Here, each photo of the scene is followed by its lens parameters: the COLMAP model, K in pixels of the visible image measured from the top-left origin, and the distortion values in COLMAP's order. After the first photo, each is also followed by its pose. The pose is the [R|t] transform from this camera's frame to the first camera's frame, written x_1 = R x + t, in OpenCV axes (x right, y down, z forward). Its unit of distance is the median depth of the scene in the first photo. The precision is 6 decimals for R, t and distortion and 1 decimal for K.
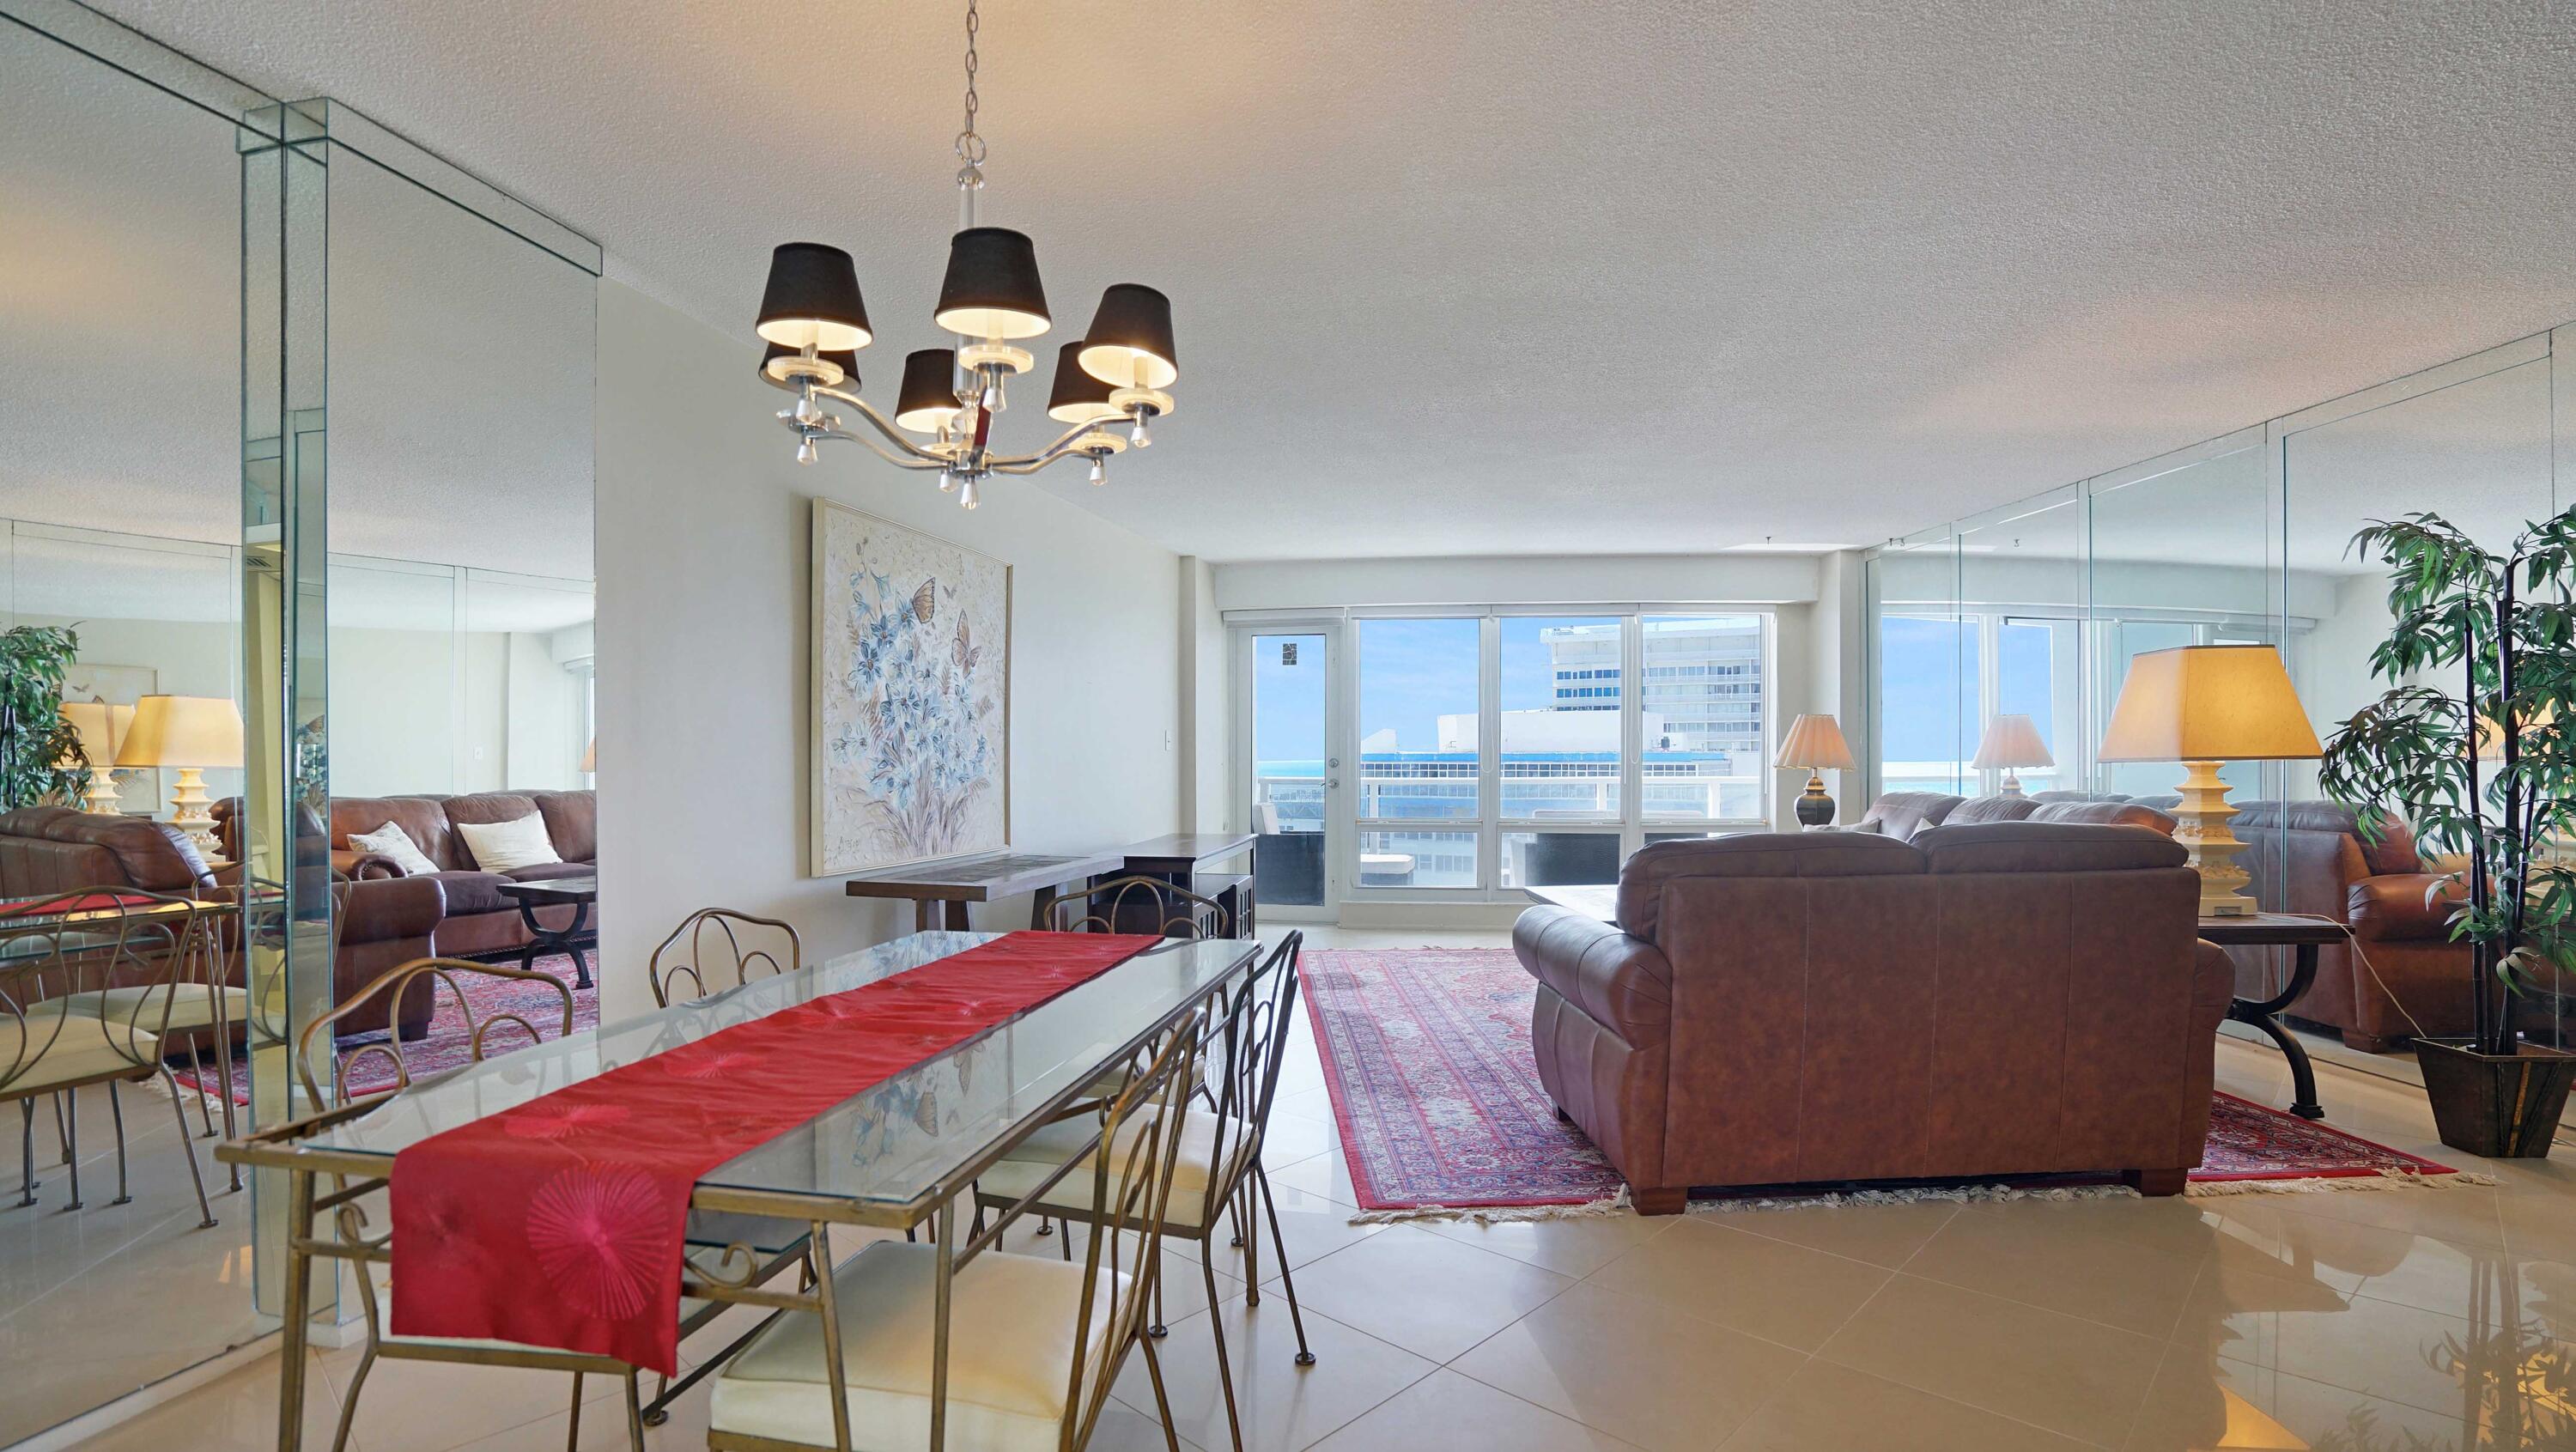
lens RADIAL K [[1259.1, 0, 1297.4], [0, 1259.1, 742.2], [0, 0, 1]] dist [-0.028121, -0.000103]
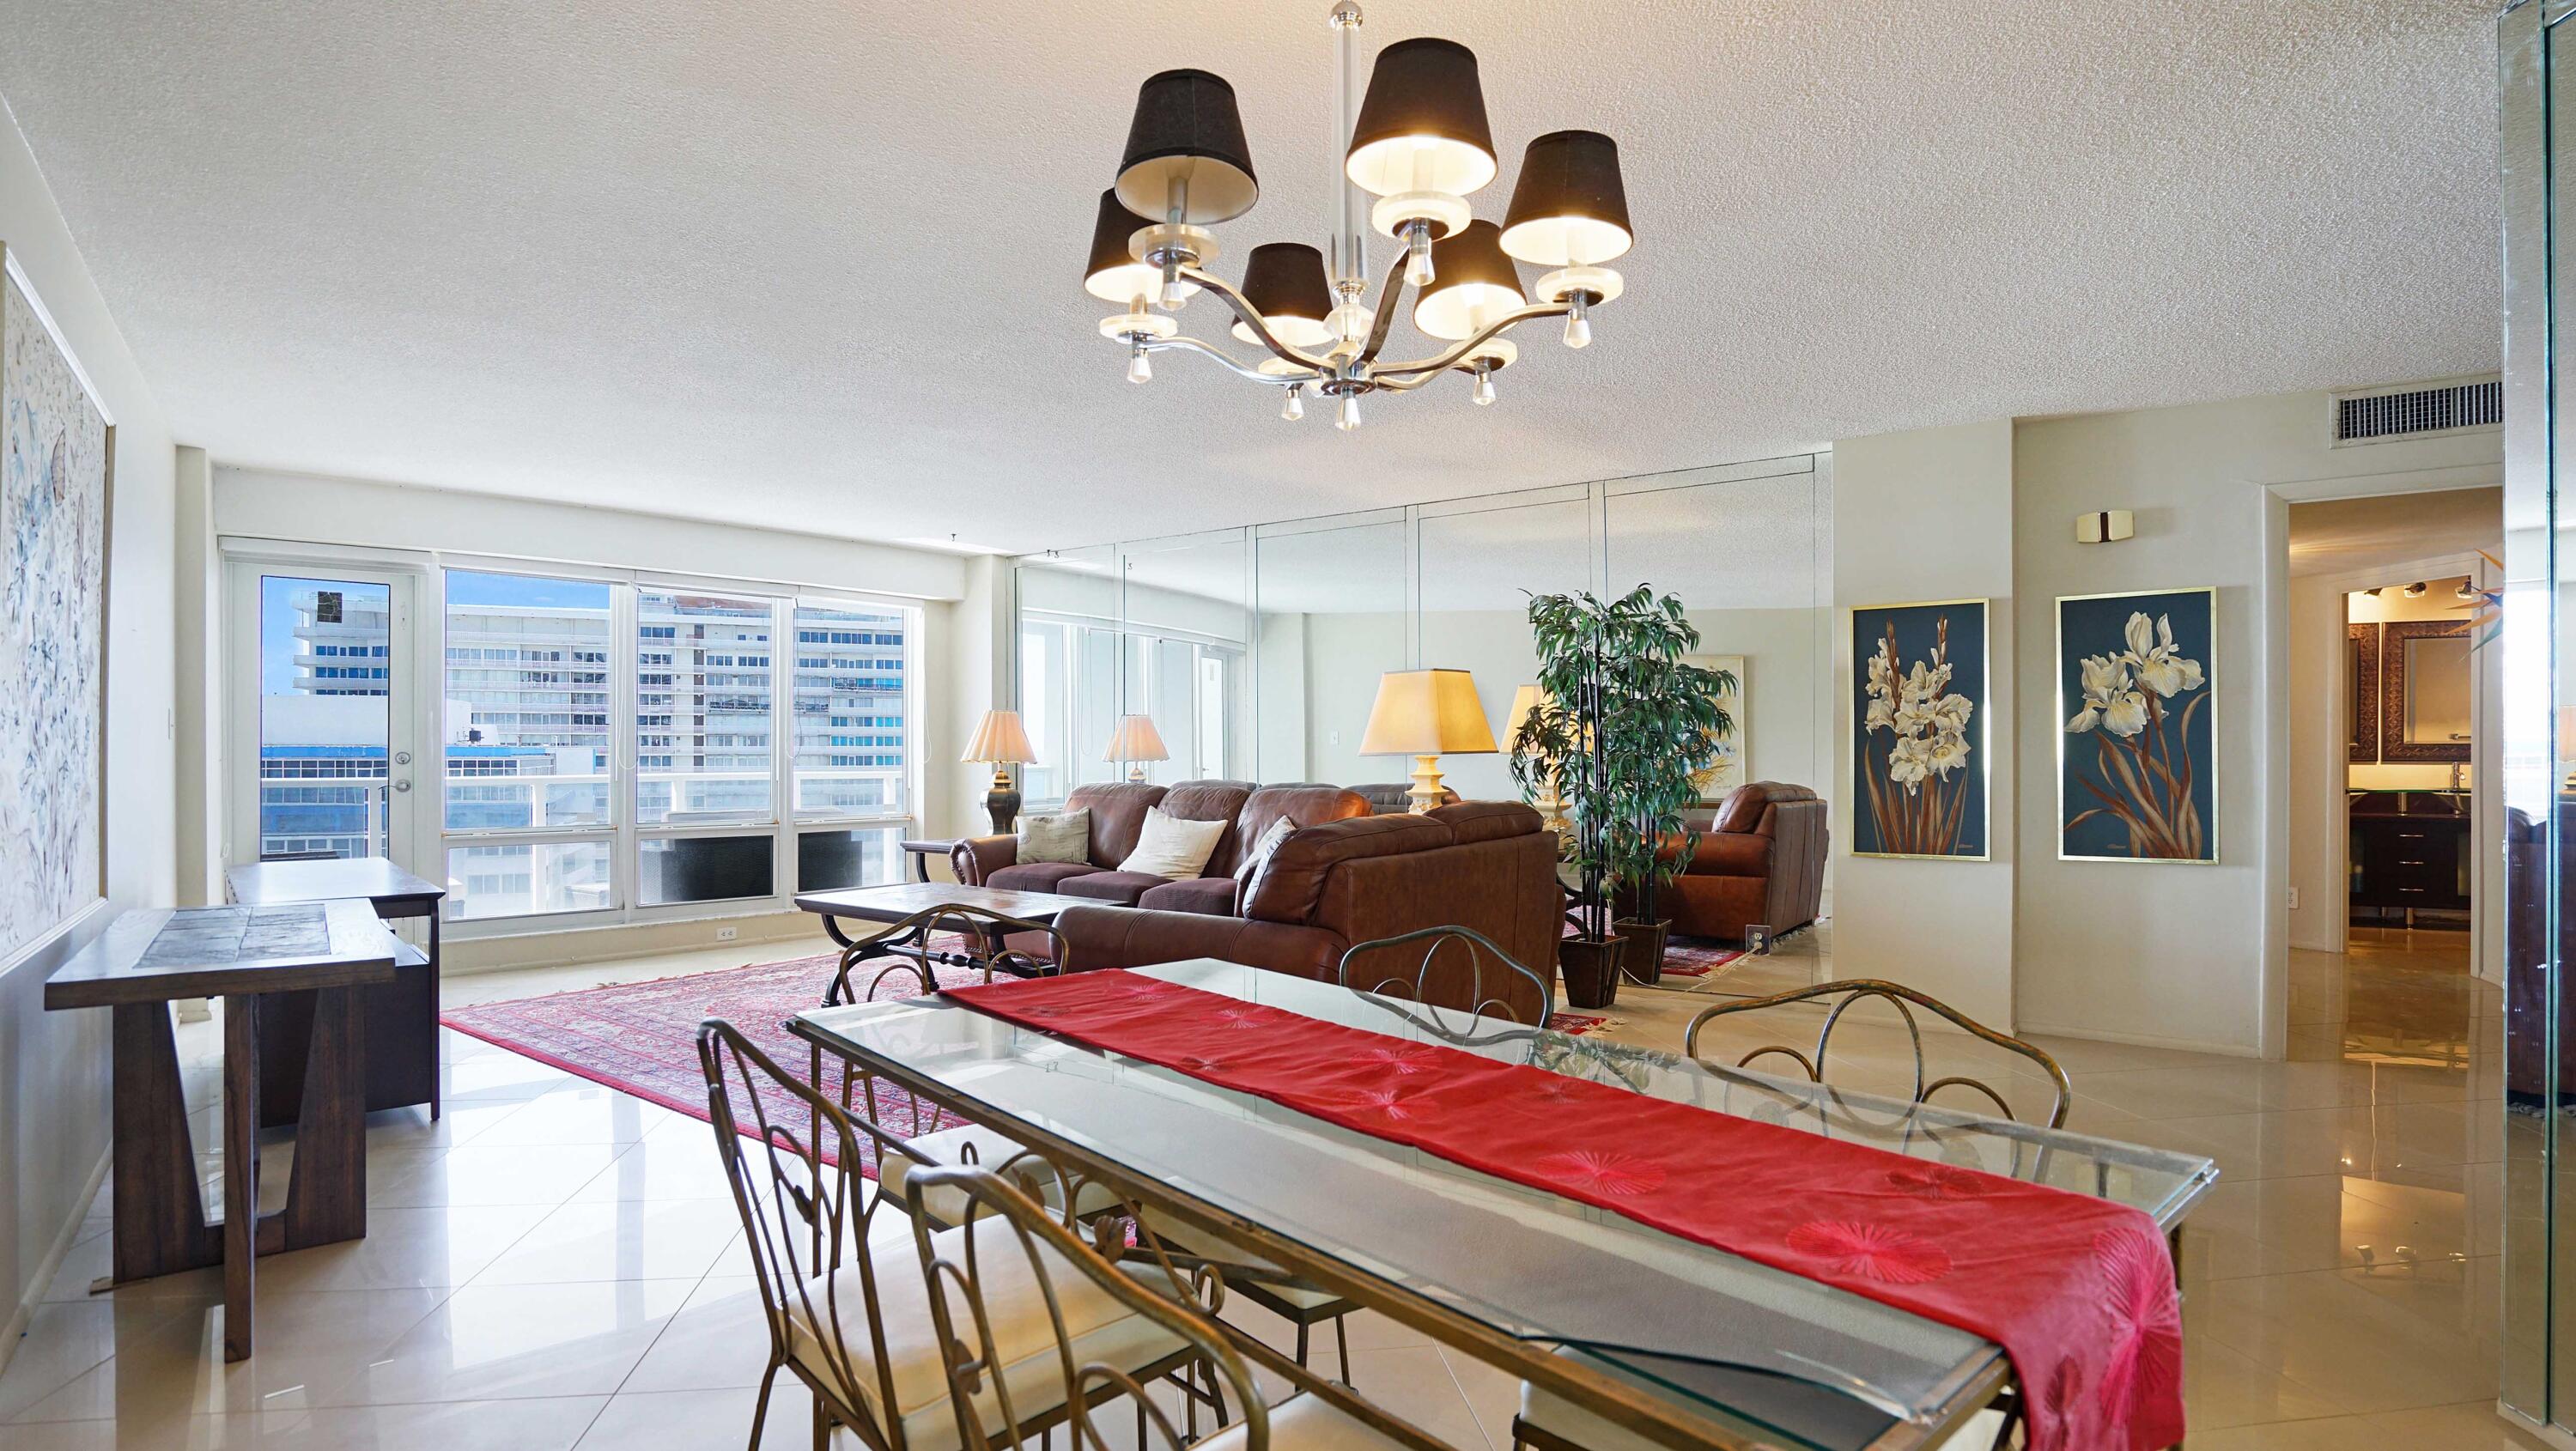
lens RADIAL K [[1259.0, 0, 1297.4], [0, 1259.0, 741.7], [0, 0, 1]] dist [-0.028121, -0.000103]
pose [[0.615884, 0.007532, 0.787801, -0.230519], [-0.010343, 0.999945, -0.001474, 0.002393], [-0.787769, -0.007240, 0.615928, 0.138324]]
